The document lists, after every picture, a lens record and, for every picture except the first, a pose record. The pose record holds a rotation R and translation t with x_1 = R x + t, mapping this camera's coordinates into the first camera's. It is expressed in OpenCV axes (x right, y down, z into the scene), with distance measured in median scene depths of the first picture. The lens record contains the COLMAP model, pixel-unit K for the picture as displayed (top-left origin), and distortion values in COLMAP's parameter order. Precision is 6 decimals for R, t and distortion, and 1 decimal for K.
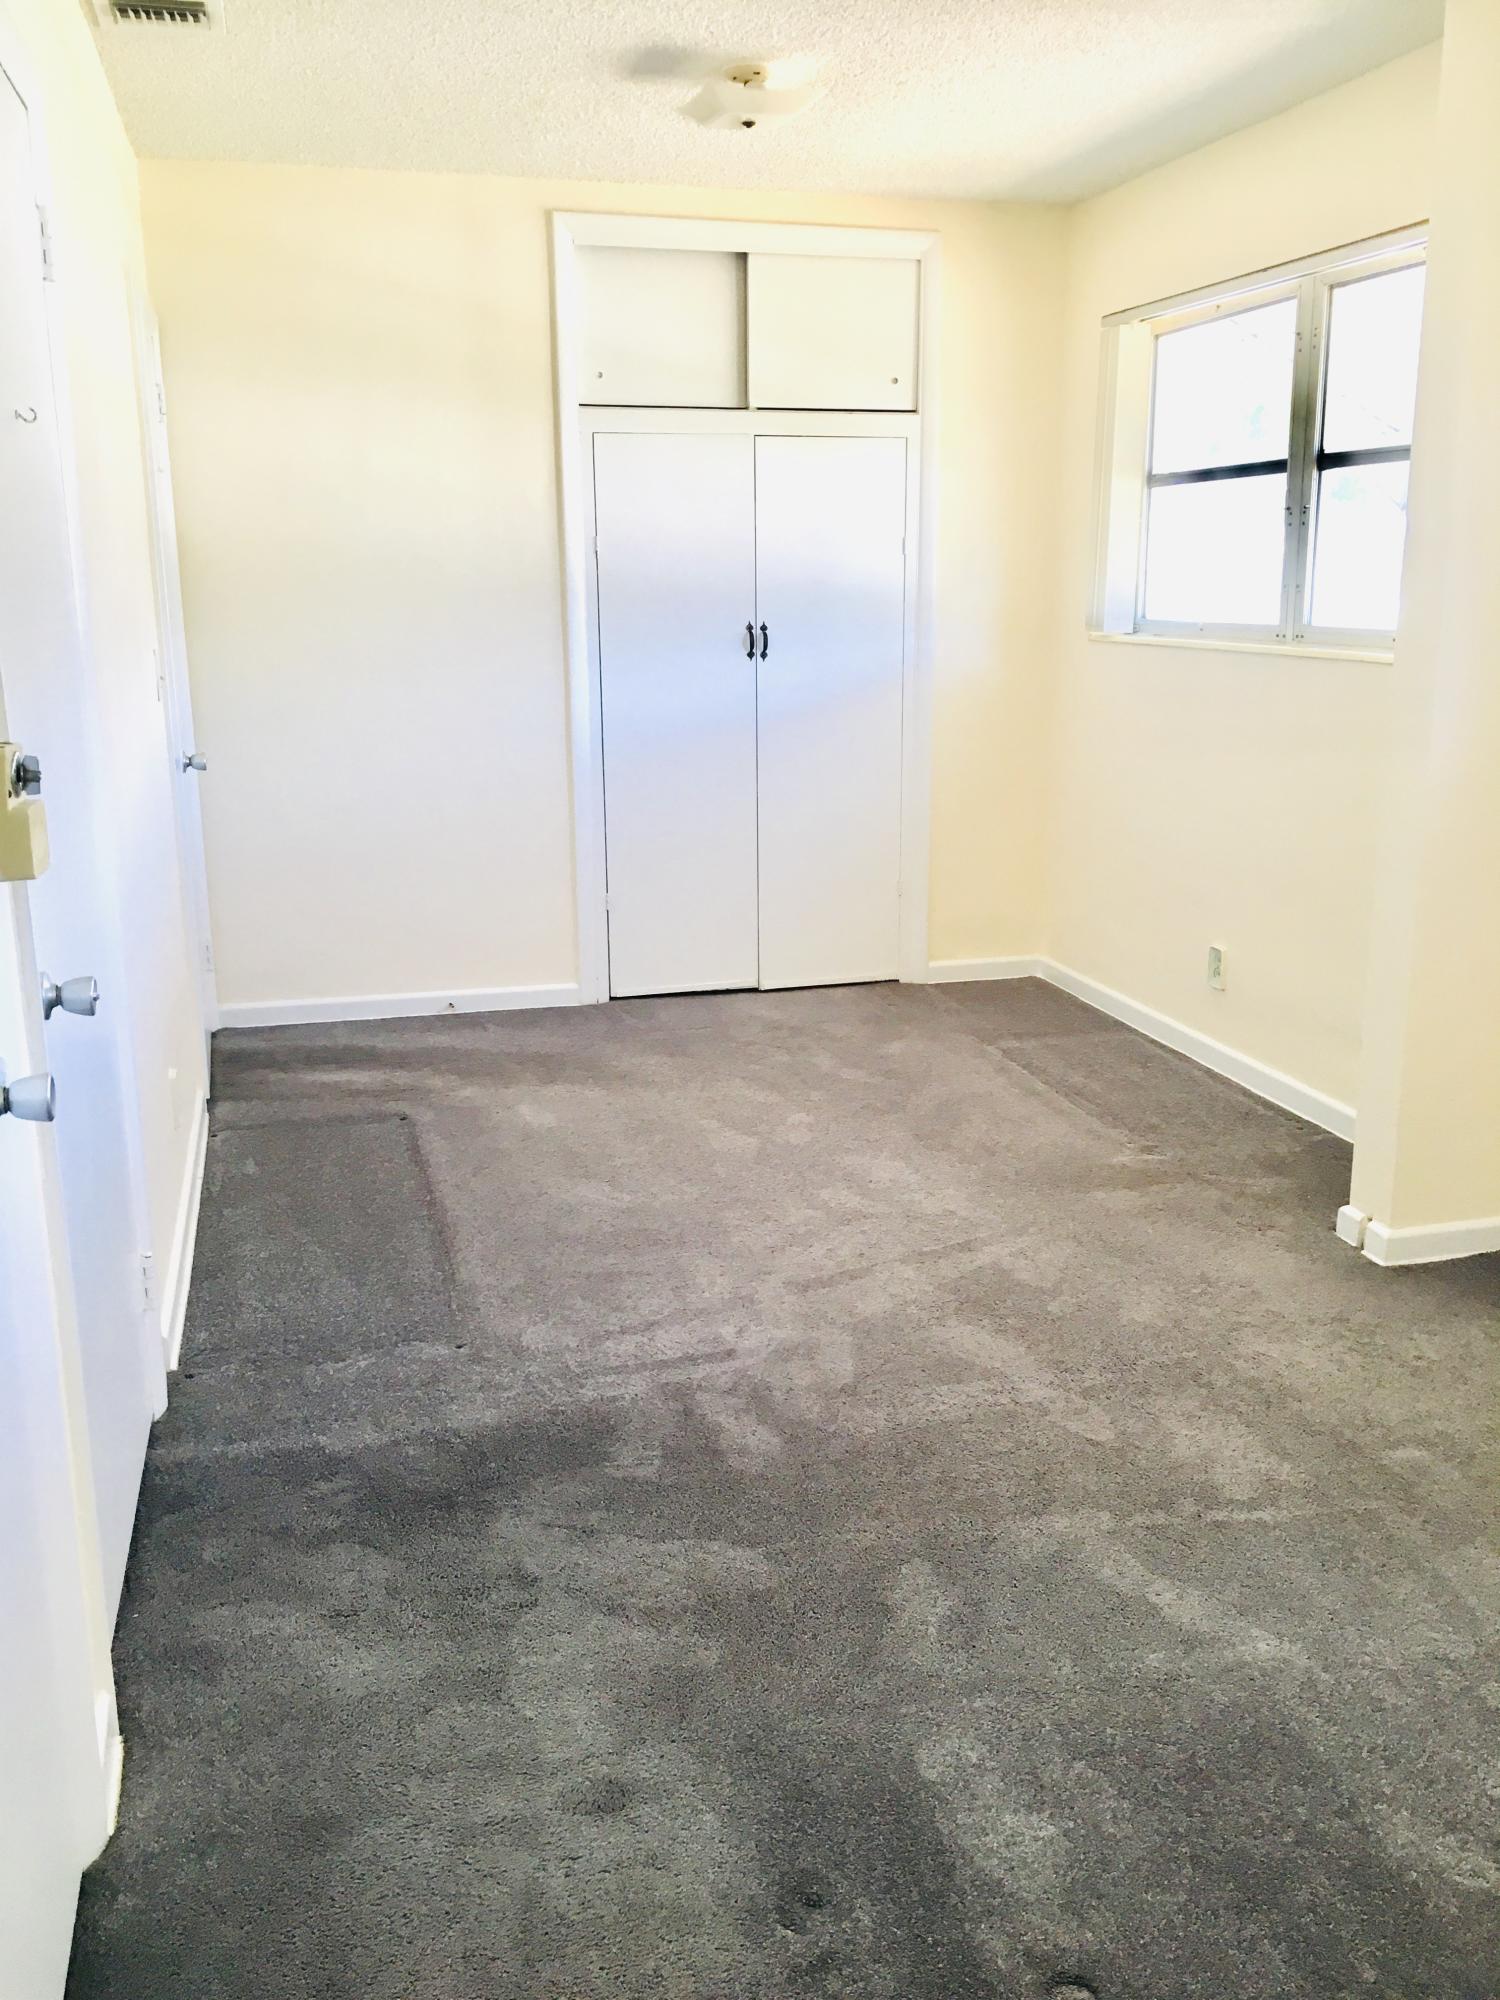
lens RADIAL K [[1709.7, 0, 750.0], [0, 1709.7, 1000.0], [0, 0, 1]] dist [0.077668, -0.106312]
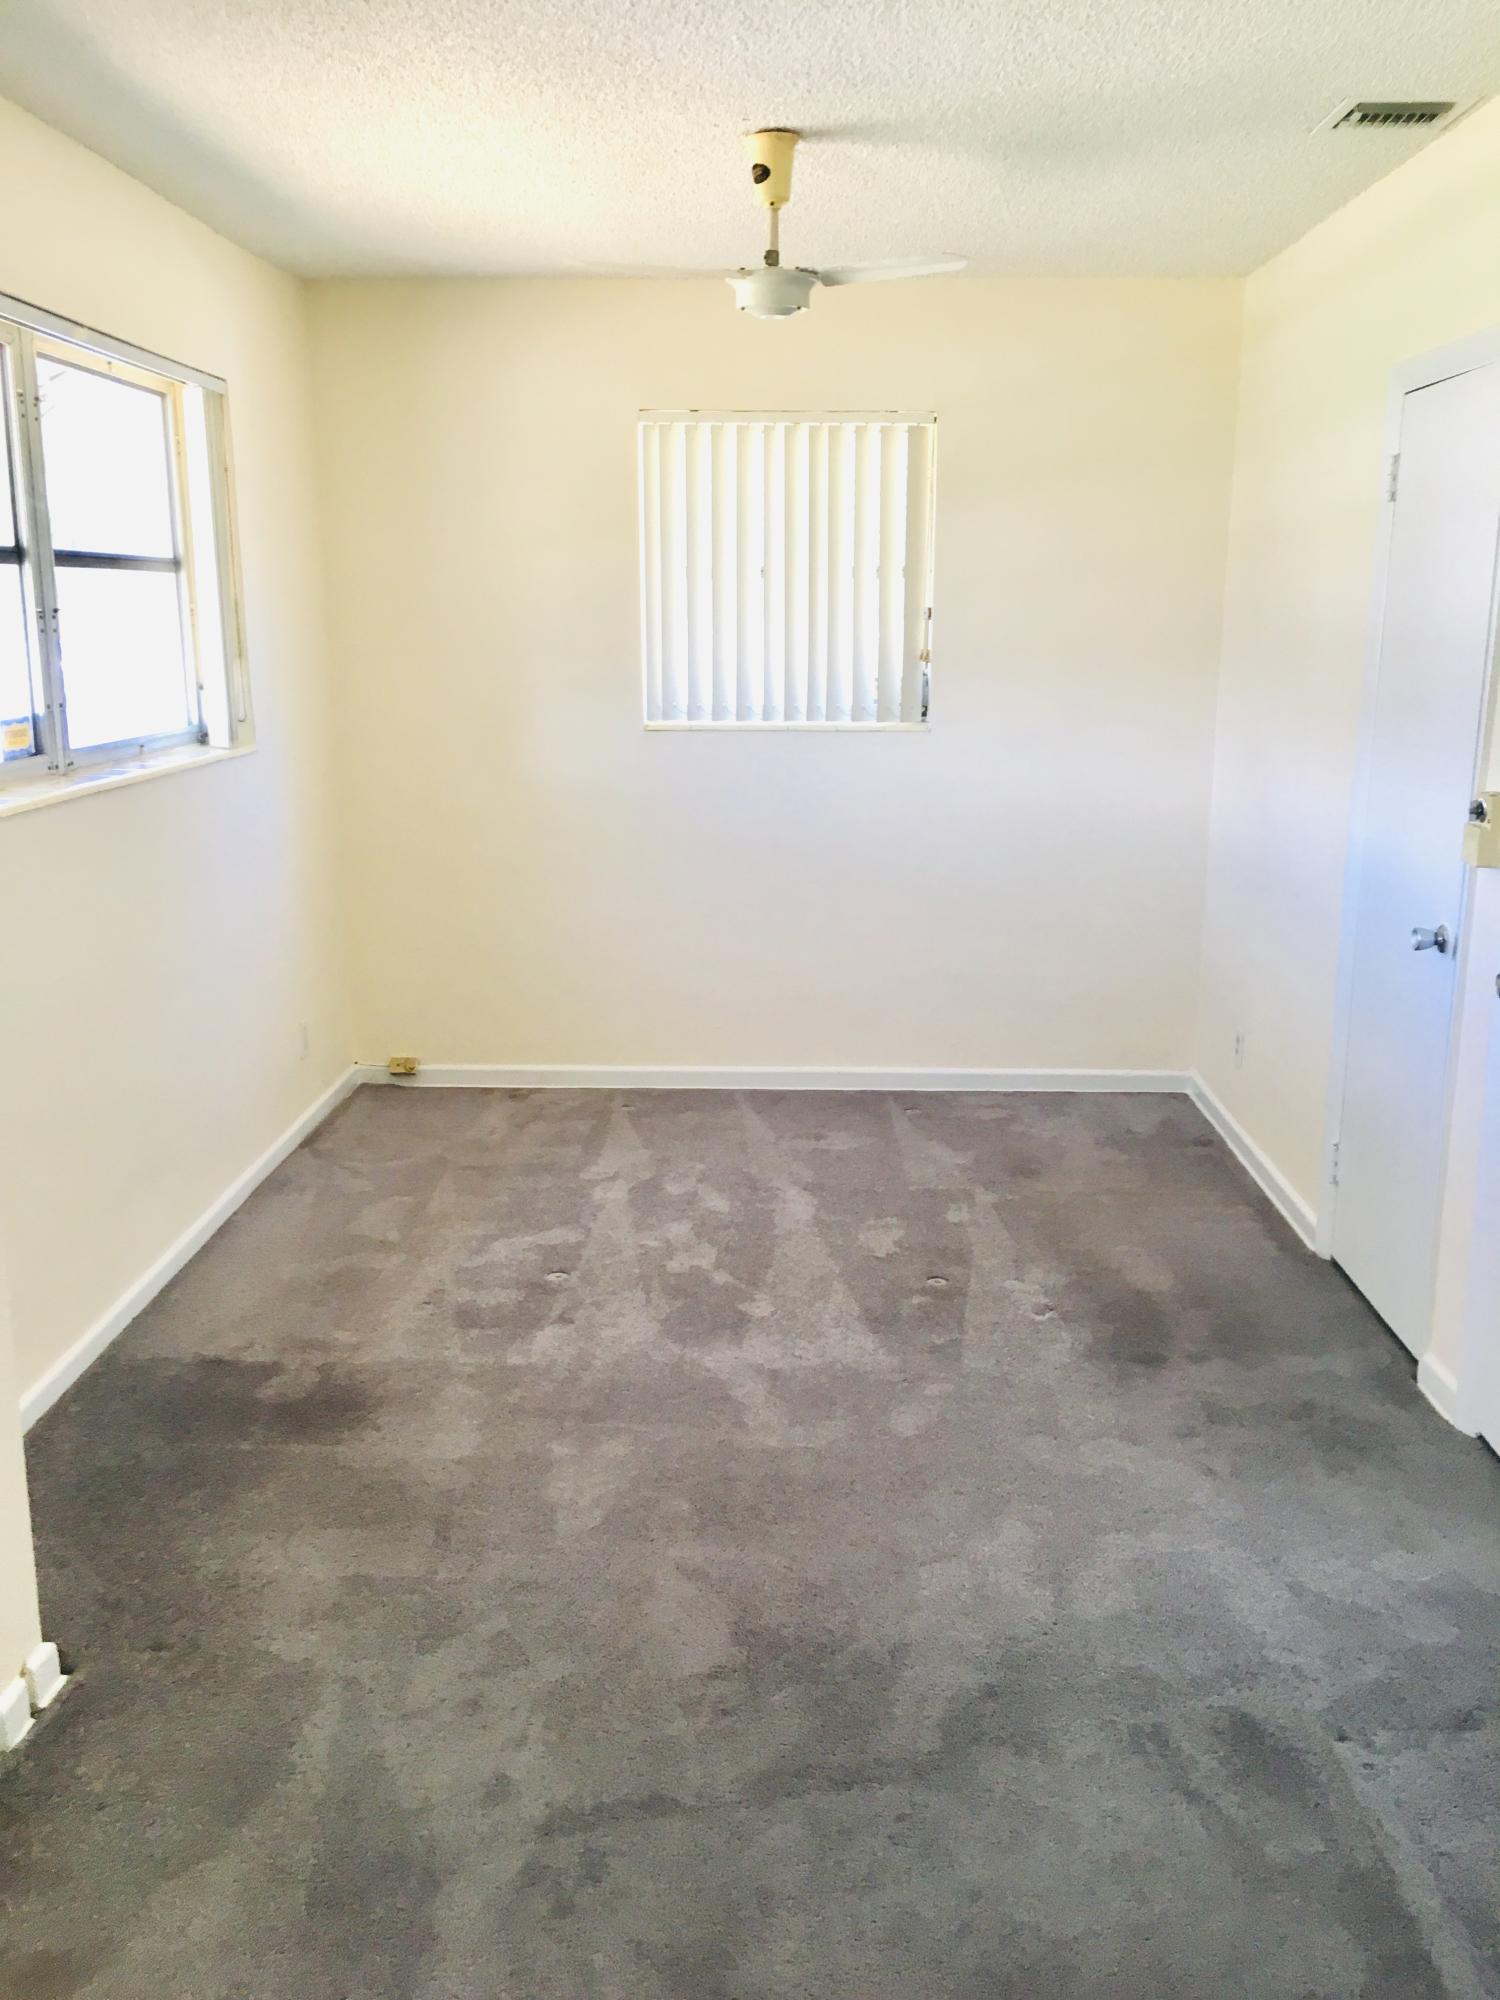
lens RADIAL K [[1709.7, 0, 750.0], [0, 1709.7, 1000.0], [0, 0, 1]] dist [0.077668, -0.106312]
pose [[-0.957382, -0.061458, 0.282212, -0.239753], [0.072608, 0.894508, 0.441116, -0.458340], [-0.279551, 0.442808, -0.851923, 1.688258]]
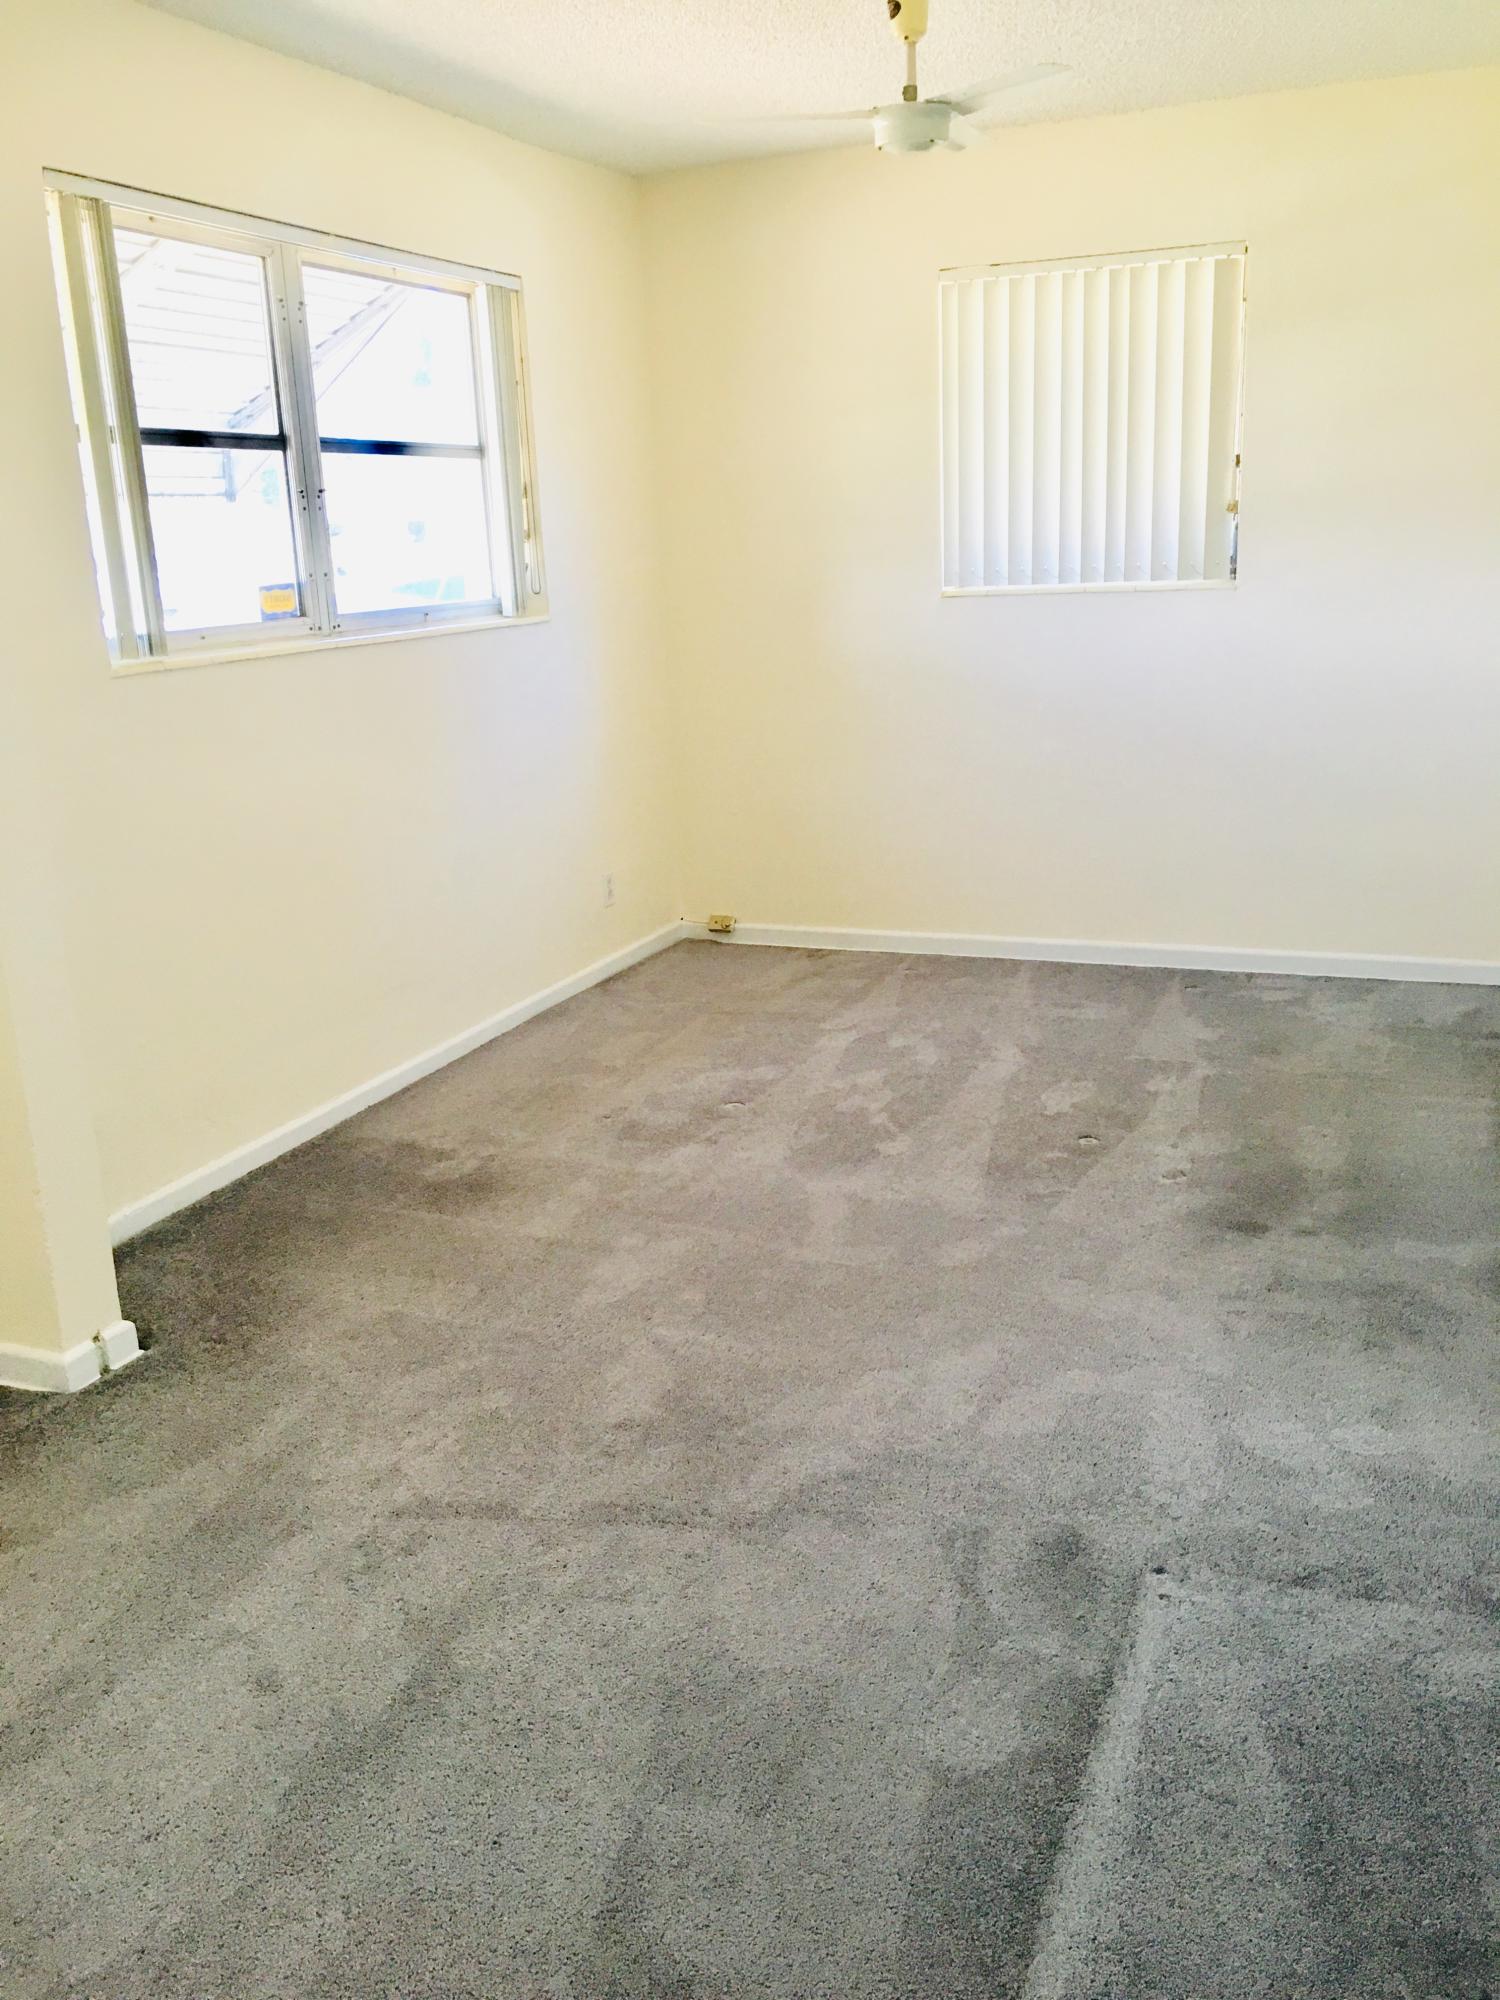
lens RADIAL K [[1709.7, 0, 750.0], [0, 1709.7, 1000.0], [0, 0, 1]] dist [0.077668, -0.106312]
pose [[-0.792187, -0.126659, 0.596990, -0.468574], [0.189149, 0.879096, 0.437508, -0.409210], [-0.580226, 0.459508, -0.672451, 1.626791]]
